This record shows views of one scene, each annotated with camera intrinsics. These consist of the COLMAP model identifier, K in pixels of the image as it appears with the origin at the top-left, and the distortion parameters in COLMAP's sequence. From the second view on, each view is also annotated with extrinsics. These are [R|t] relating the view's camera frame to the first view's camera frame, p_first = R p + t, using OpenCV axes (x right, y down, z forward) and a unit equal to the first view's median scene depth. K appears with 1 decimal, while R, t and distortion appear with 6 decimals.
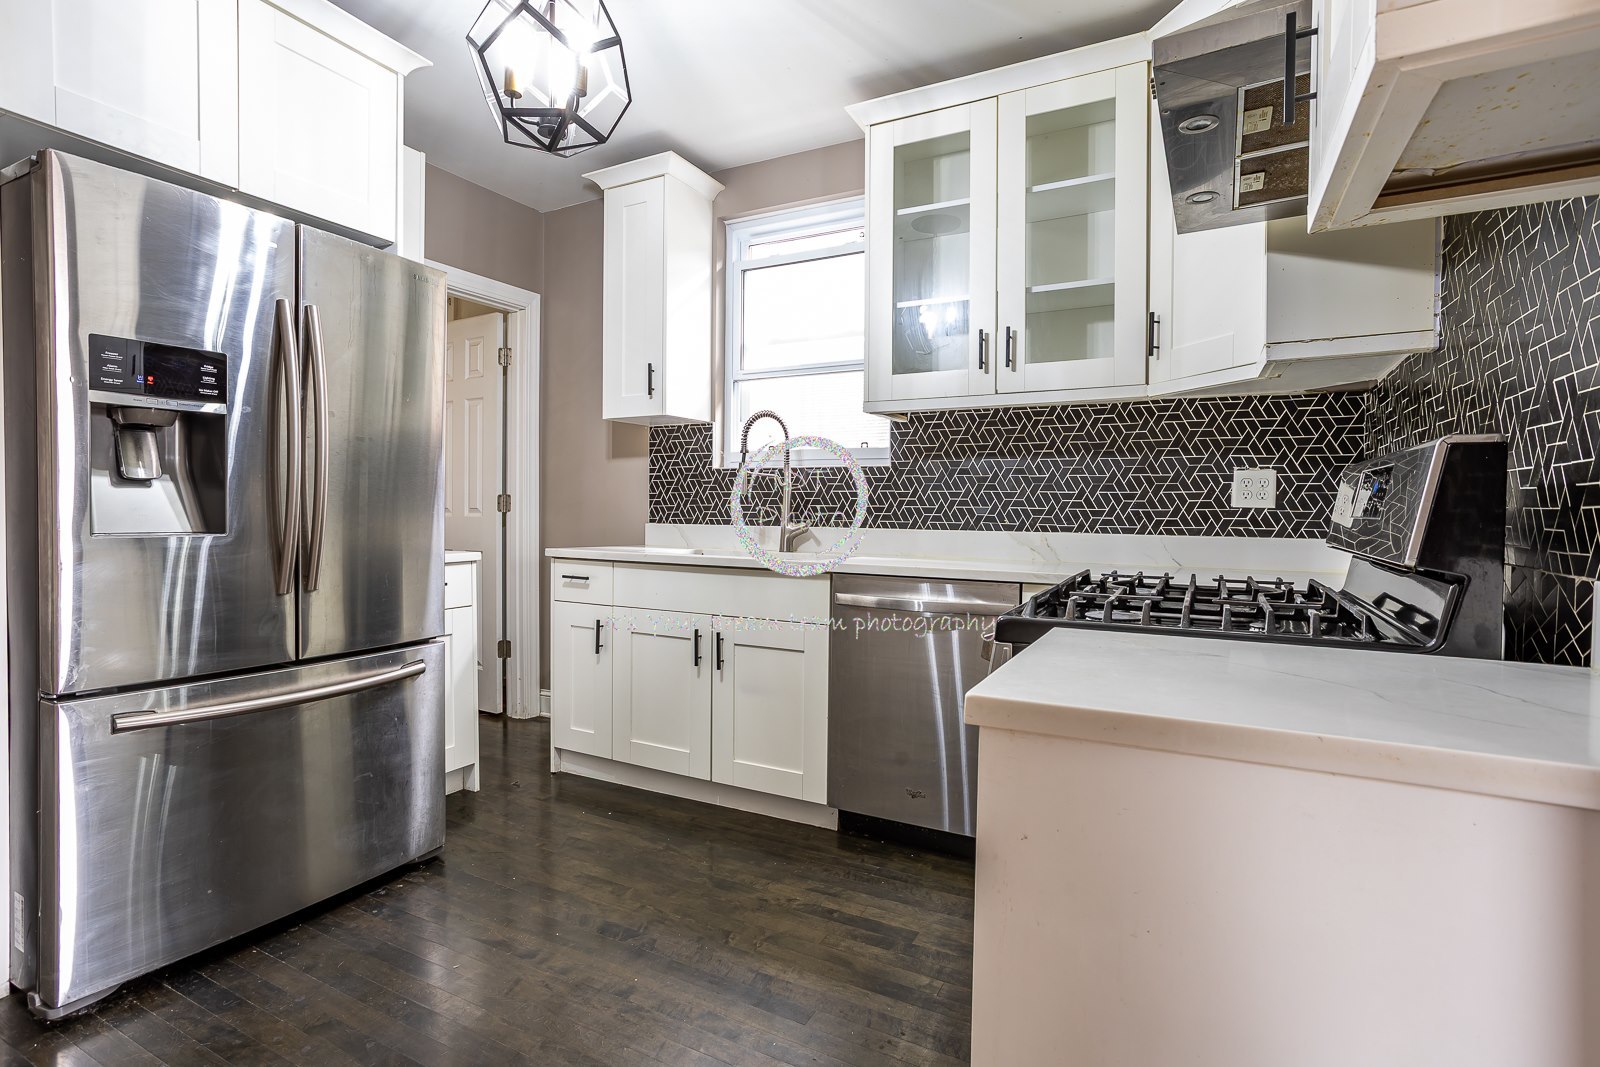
lens RADIAL K [[781.9, 0, 802.5], [0, 781.9, 526.8], [0, 0, 1]] dist [-0.060992, 0.043728]
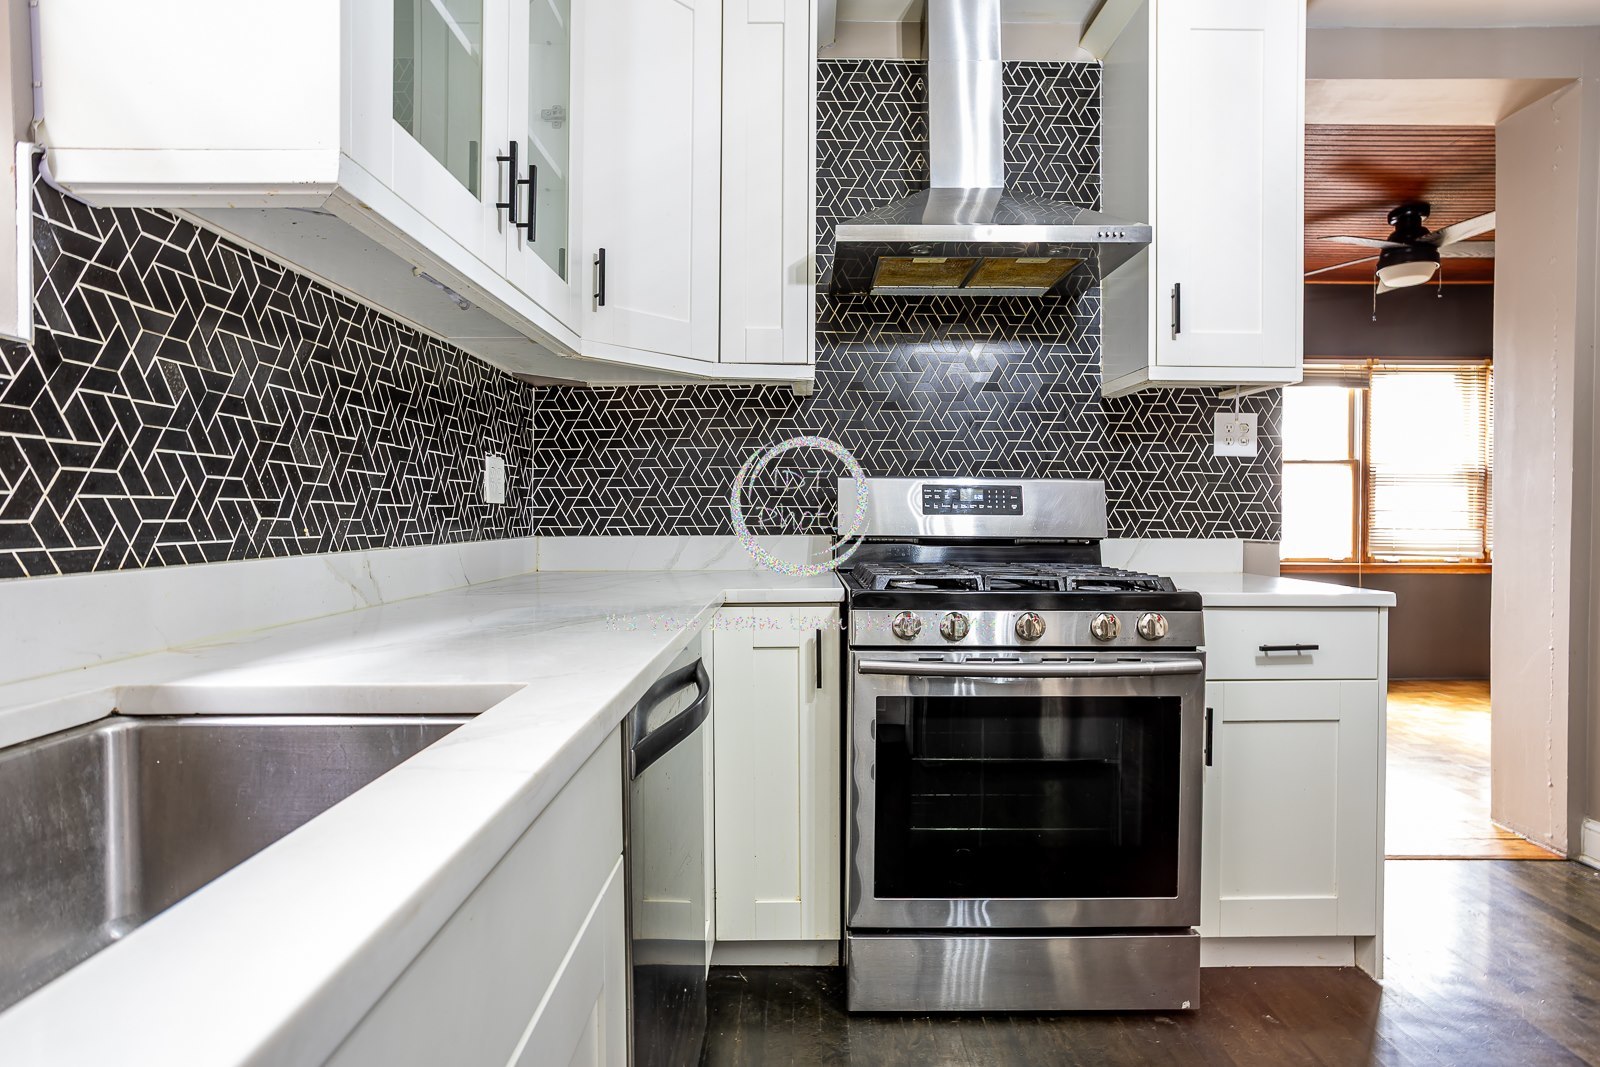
lens RADIAL K [[786.8, 0, 797.6], [0, 786.8, 523.0], [0, 0, 1]] dist [-0.055856, 0.037231]
pose [[-0.463624, -0.024020, 0.885706, -0.253565], [0.009854, 0.999431, 0.032262, -0.022988], [-0.885977, 0.023685, -0.463123, 0.926612]]
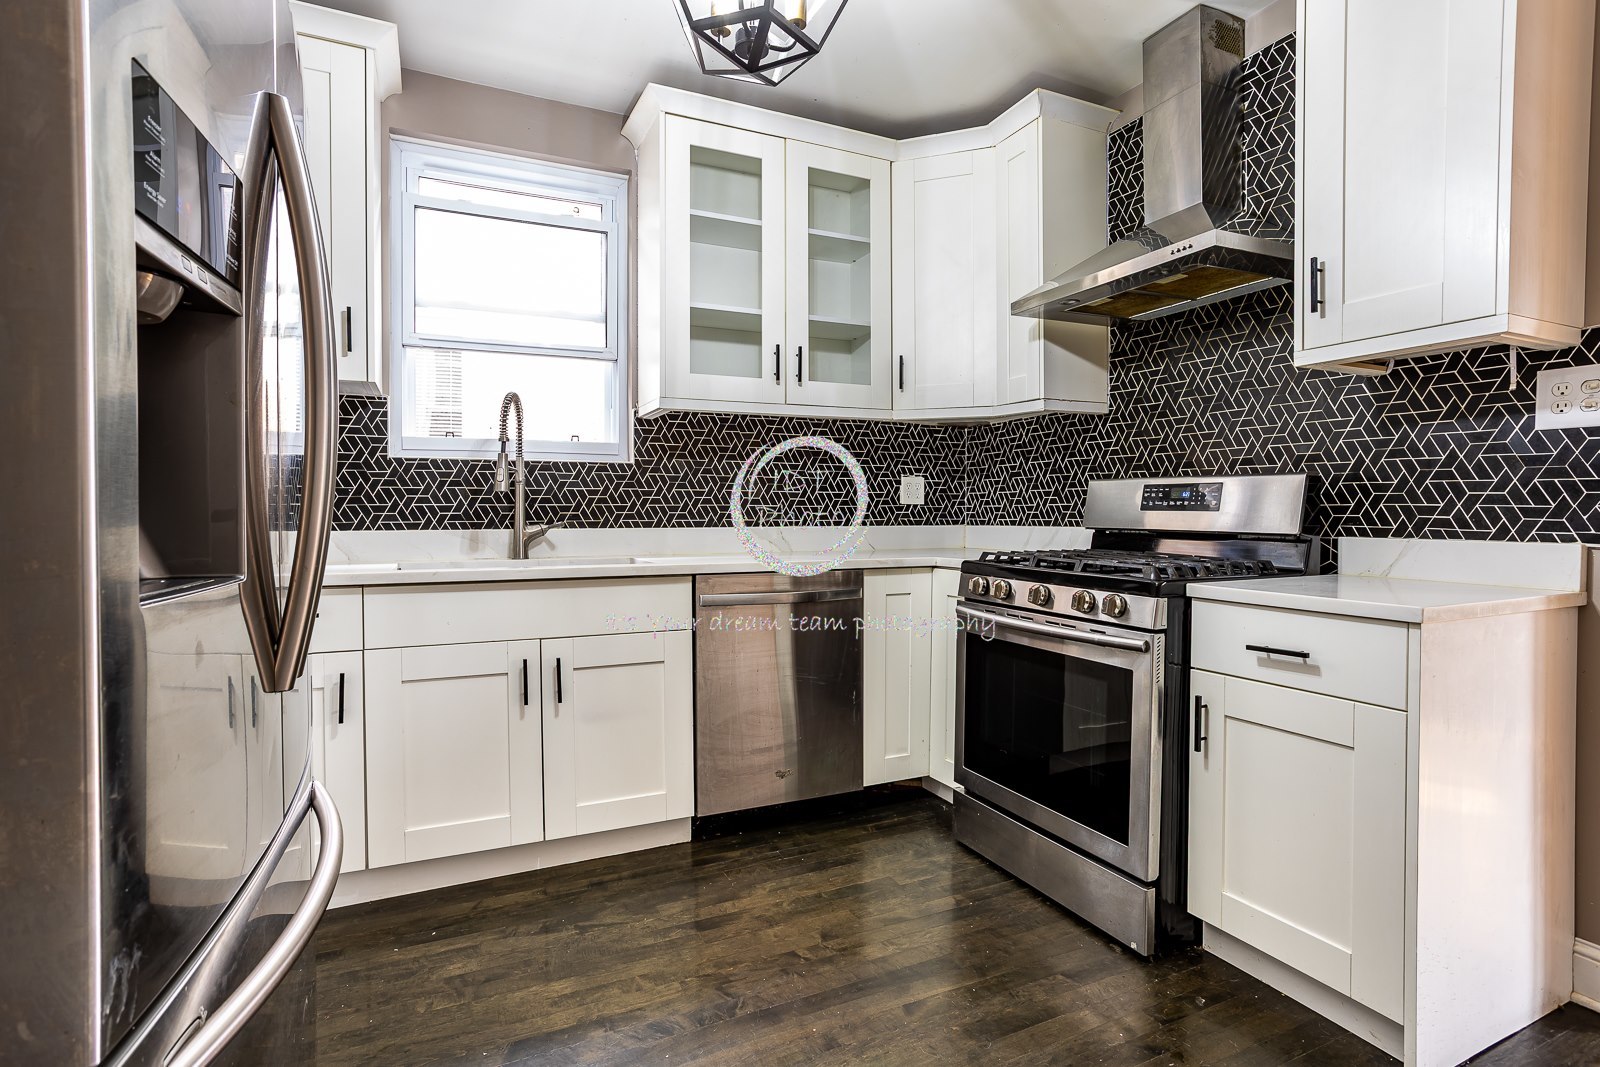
lens RADIAL K [[764.4, 0, 792.2], [0, 764.4, 525.5], [0, 0, 1]] dist [-0.057195, 0.031617]
pose [[0.609533, -0.028097, 0.792262, -0.538004], [0.023681, 0.999571, 0.017230, -0.012782], [-0.792407, 0.008259, 0.609937, 0.280047]]
